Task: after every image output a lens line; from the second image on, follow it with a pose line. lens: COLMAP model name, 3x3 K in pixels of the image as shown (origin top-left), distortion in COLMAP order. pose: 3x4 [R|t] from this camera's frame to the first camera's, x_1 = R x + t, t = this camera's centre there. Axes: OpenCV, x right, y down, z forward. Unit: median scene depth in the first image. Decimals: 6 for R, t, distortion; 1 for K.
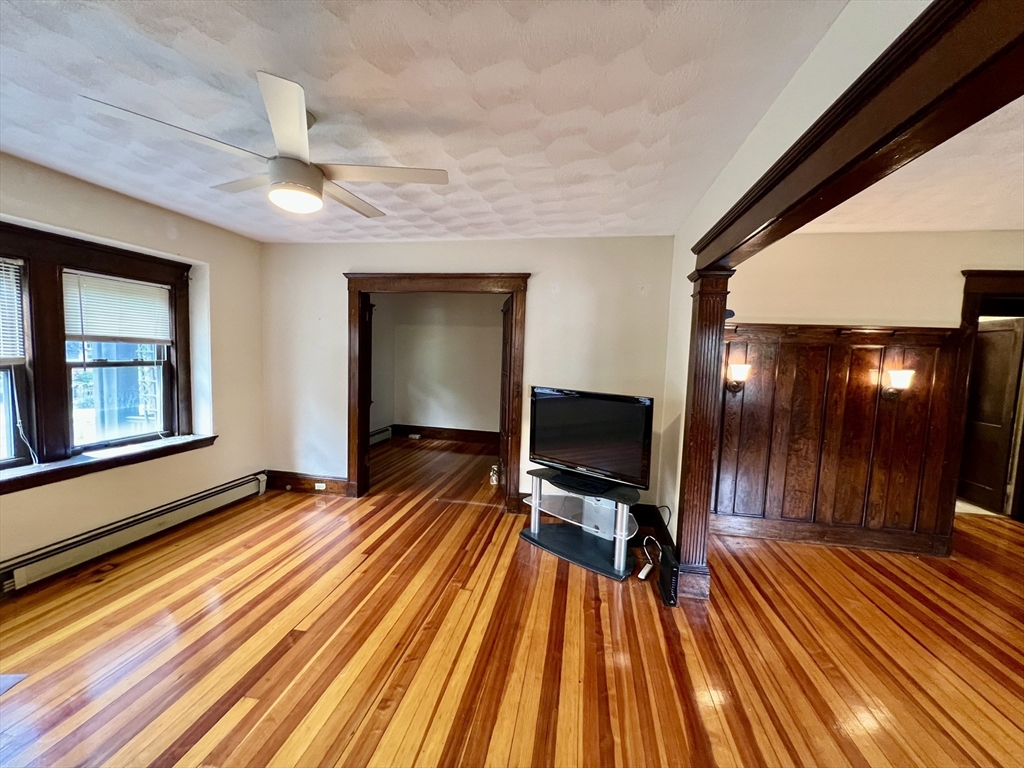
lens RADIAL K [[410.4, 0, 510.6], [0, 410.4, 383.8], [0, 0, 1]] dist [-0.001847, 0.000163]
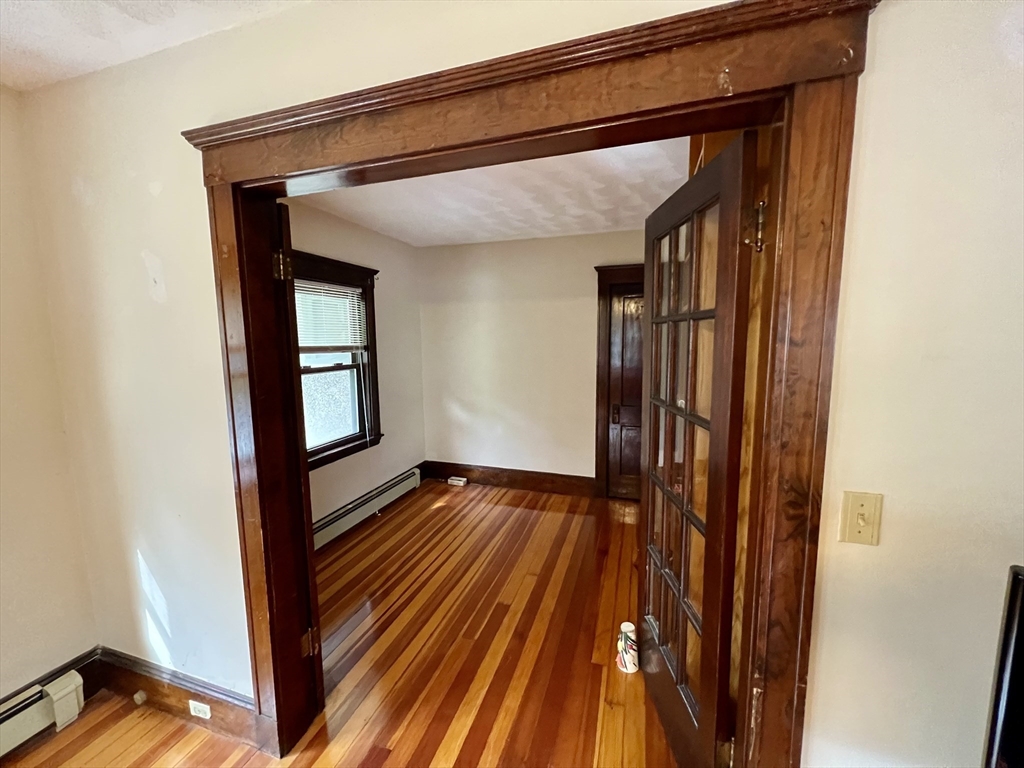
lens RADIAL K [[410.4, 0, 510.6], [0, 410.4, 383.8], [0, 0, 1]] dist [-0.001847, 0.000163]
pose [[0.990161, -0.029318, -0.136825, -0.133299], [0.034365, 0.998808, 0.034668, -0.087636], [0.135645, -0.039029, 0.989988, 0.852810]]
